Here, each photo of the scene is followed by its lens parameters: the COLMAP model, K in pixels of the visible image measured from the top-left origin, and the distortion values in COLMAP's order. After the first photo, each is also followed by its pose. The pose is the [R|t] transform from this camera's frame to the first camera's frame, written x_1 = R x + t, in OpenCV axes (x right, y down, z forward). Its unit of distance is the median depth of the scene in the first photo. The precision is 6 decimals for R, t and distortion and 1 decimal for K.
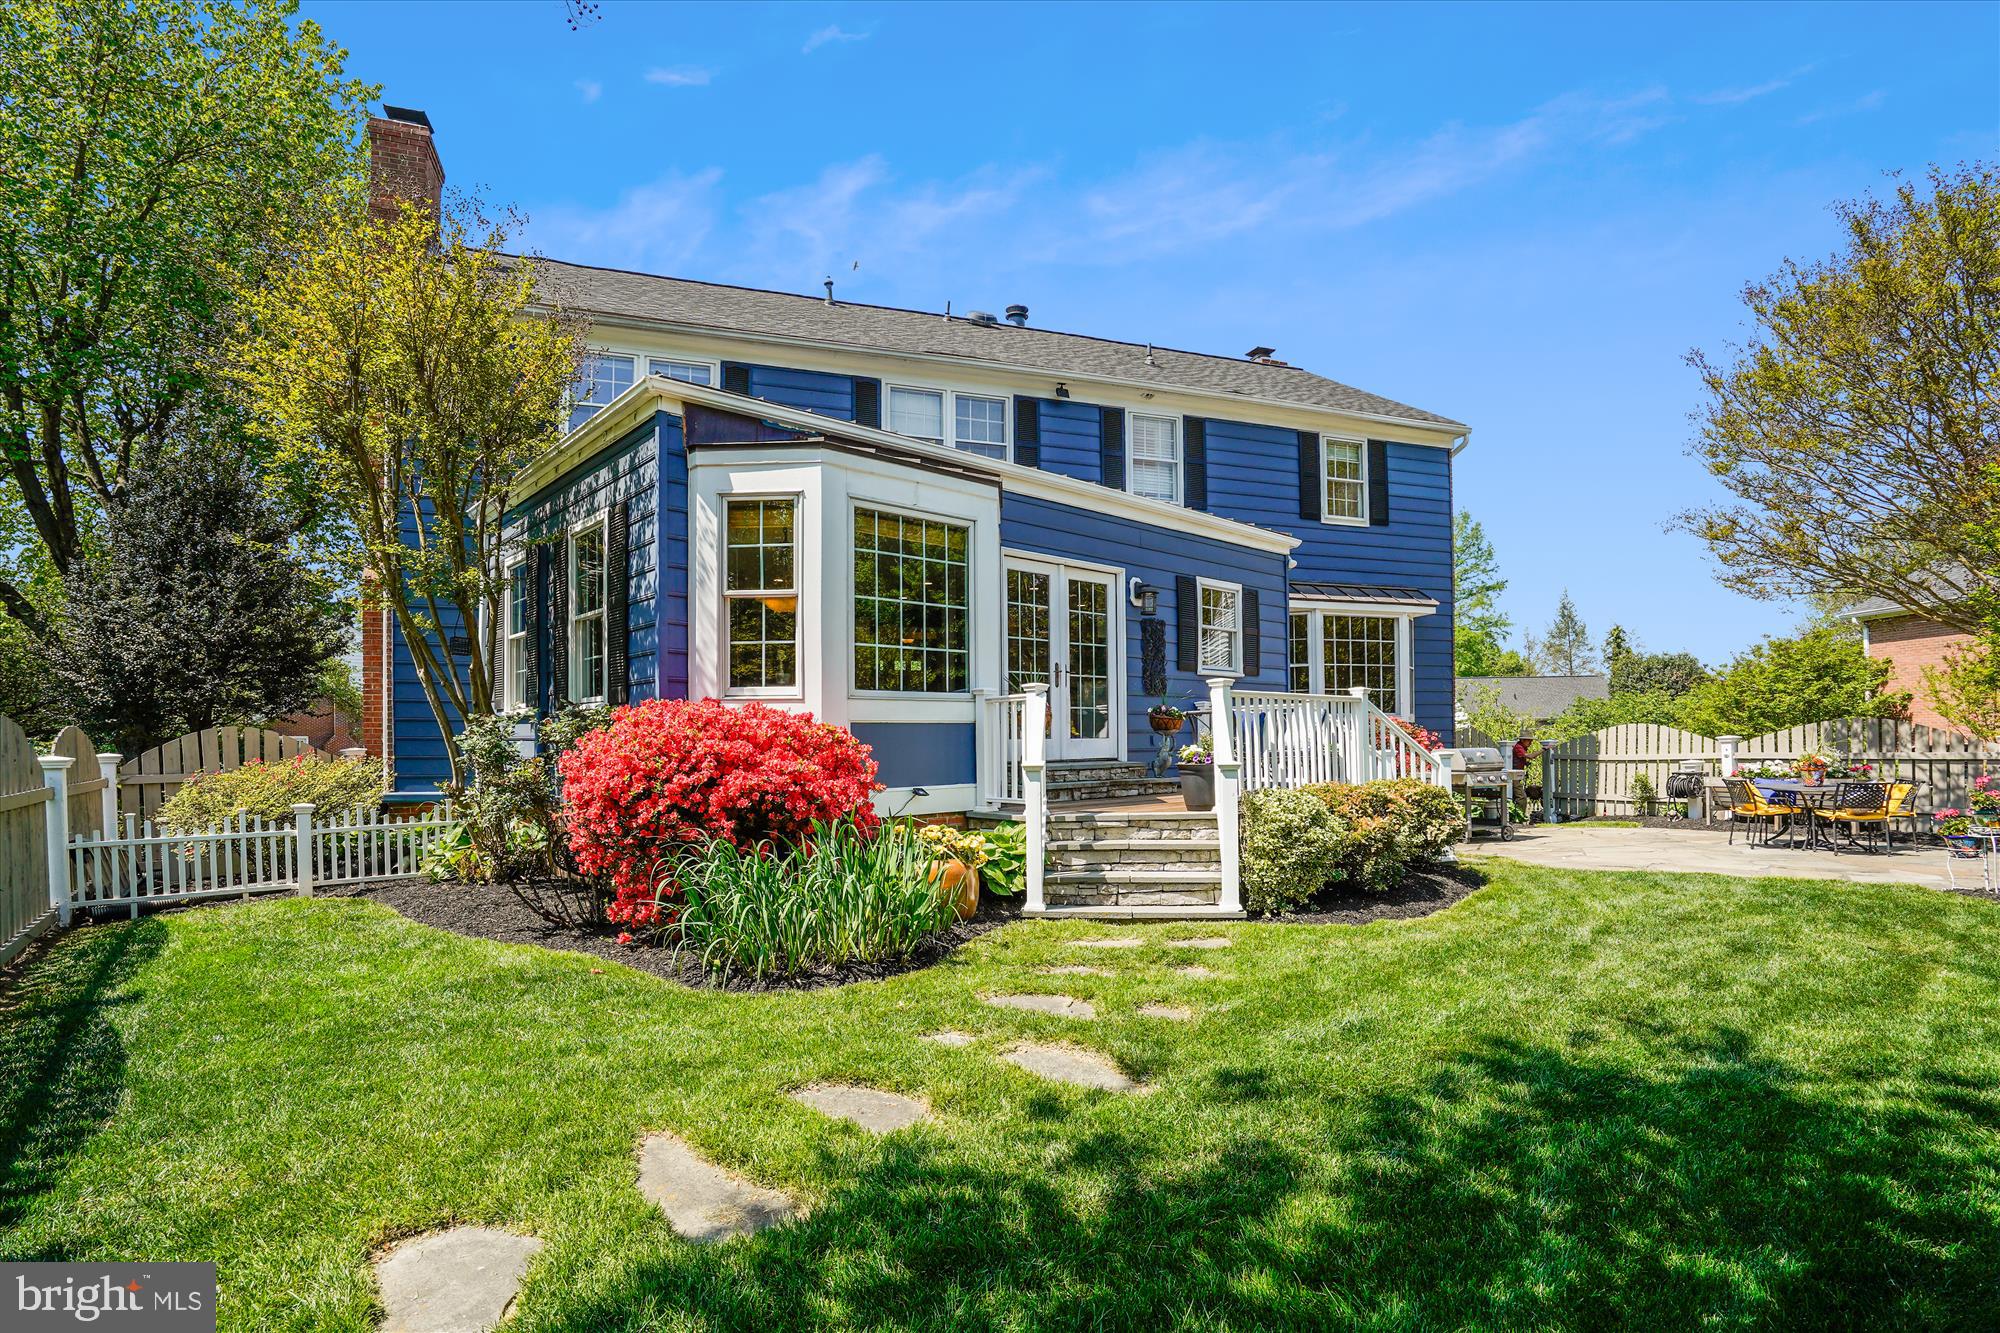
lens RADIAL K [[974.3, 0, 996.7], [0, 974.3, 752.4], [0, 0, 1]] dist [-0.038470, 0.013668]
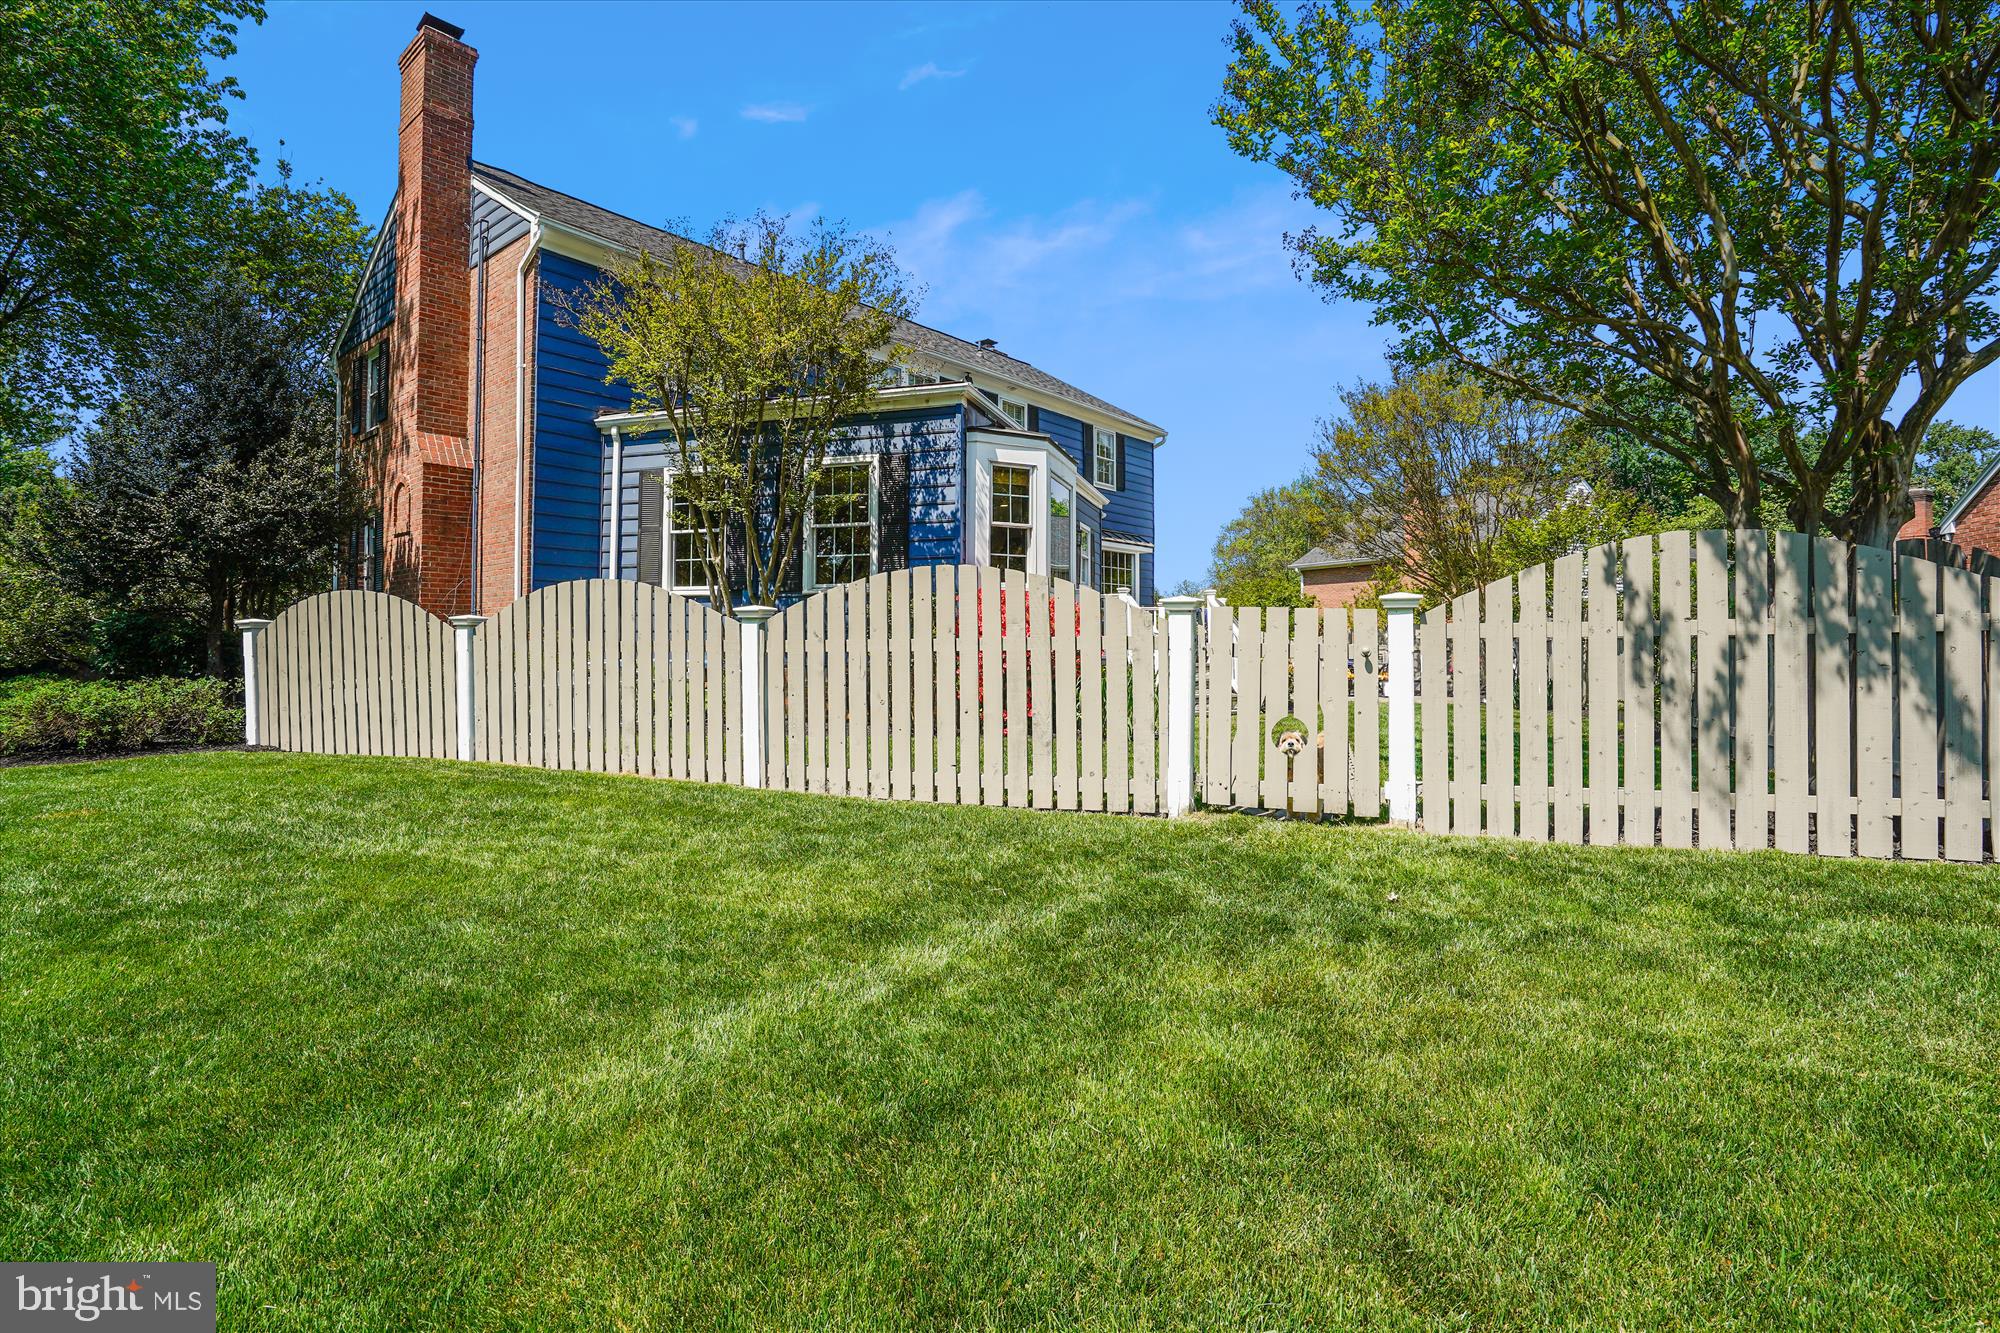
lens RADIAL K [[949.4, 0, 989.0], [0, 949.4, 625.4], [0, 0, 1]] dist [-0.060257, 0.040029]
pose [[0.874601, 0.025525, 0.484170, -0.491779], [-0.007572, 0.999211, -0.038999, 0.030223], [-0.484784, 0.030442, 0.874104, -0.165501]]
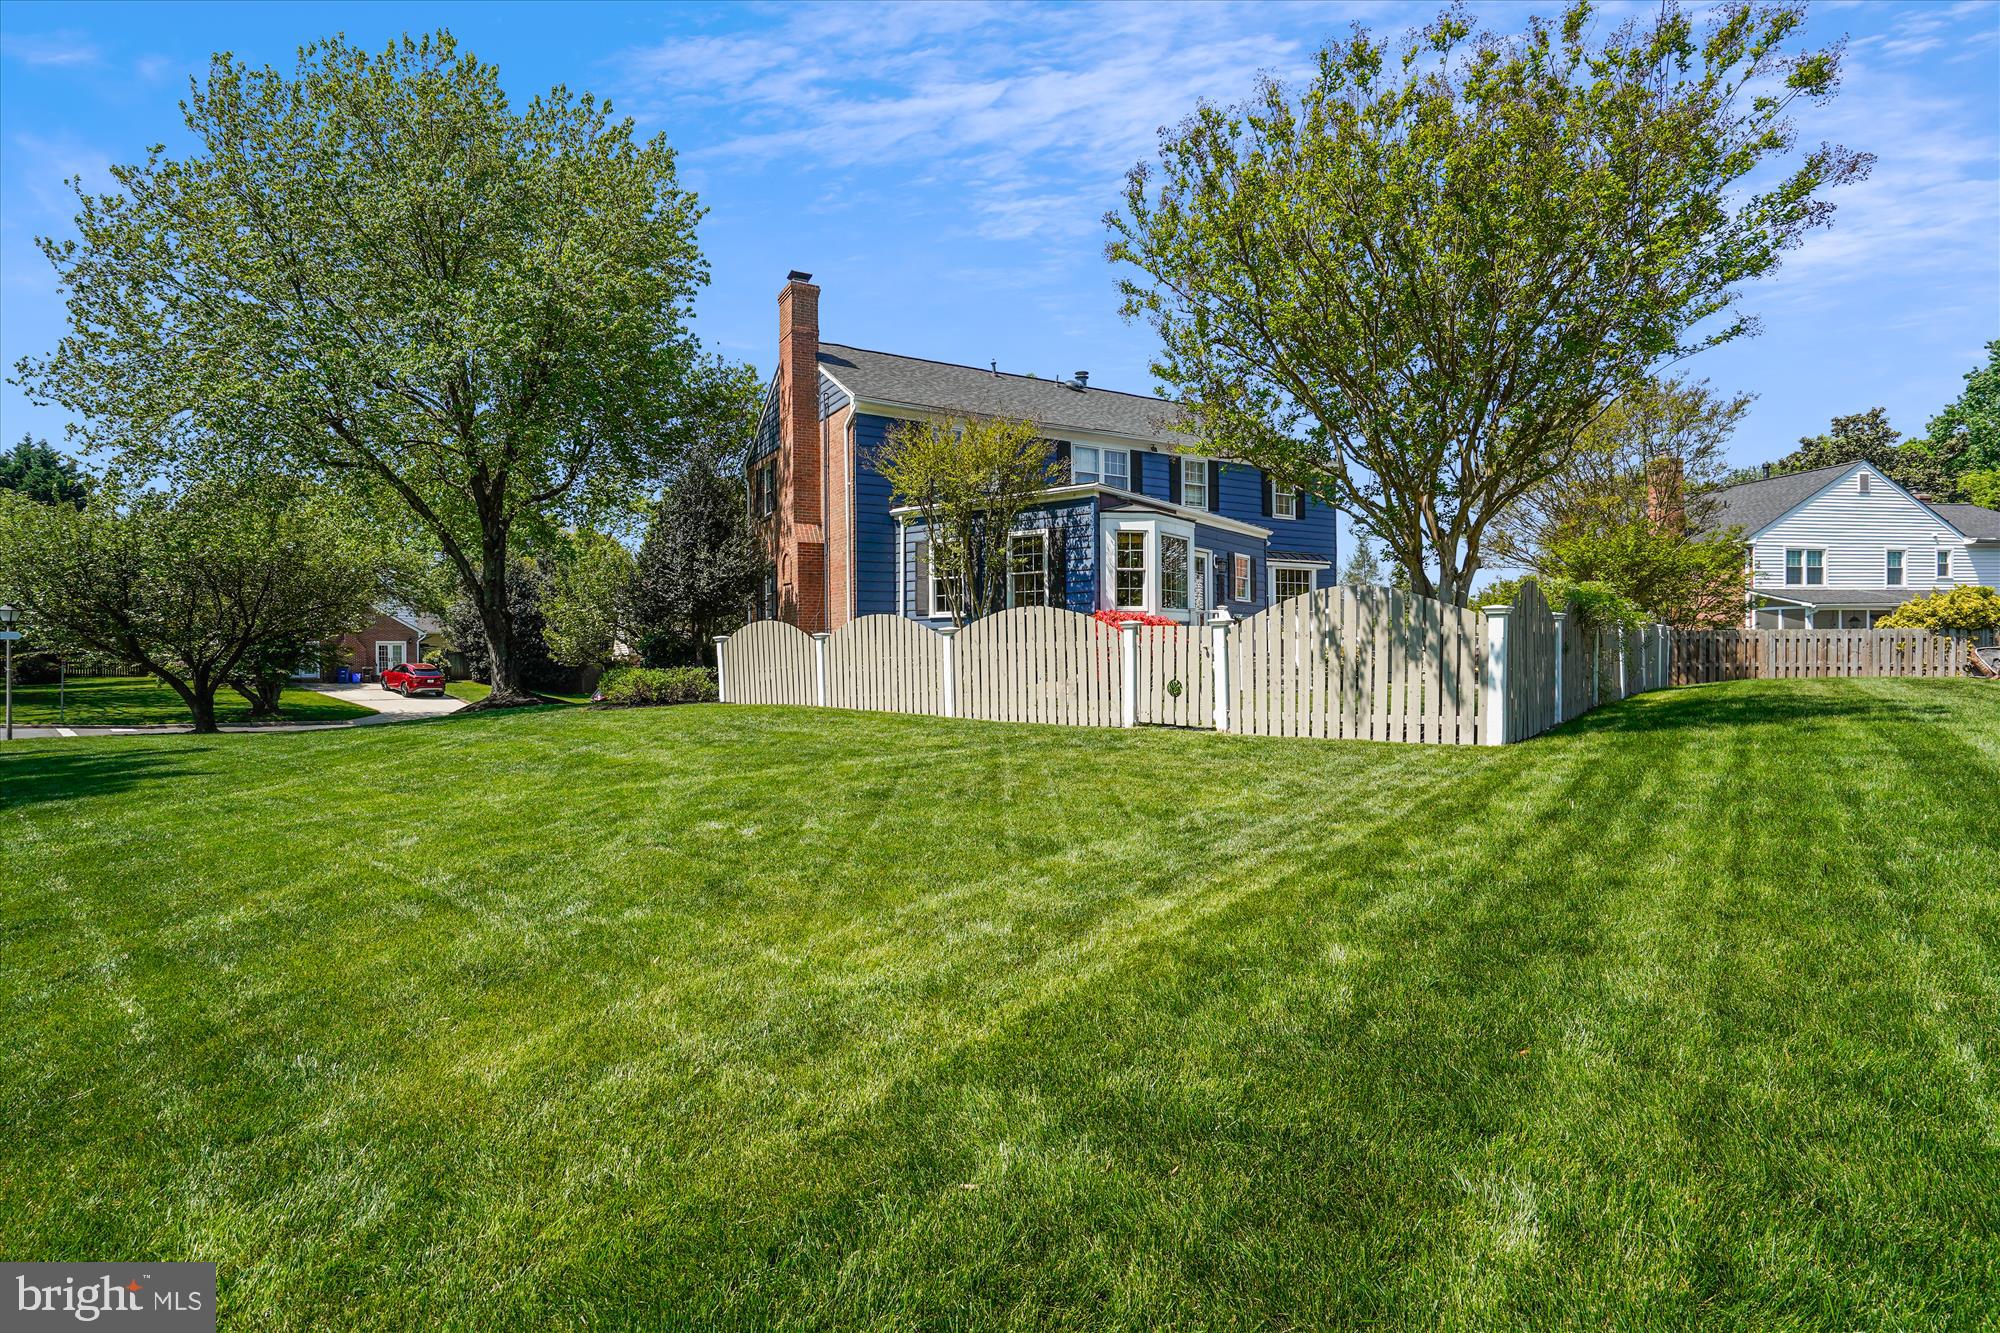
lens RADIAL K [[921.0, 0, 997.0], [0, 921.0, 660.3], [0, 0, 1]] dist [-0.001285, 0.000061]
pose [[0.984810, 0.005015, 0.173561, -0.478131], [-0.004686, 0.999986, -0.002310, 0.037972], [-0.173570, 0.001462, 0.984820, -0.621904]]
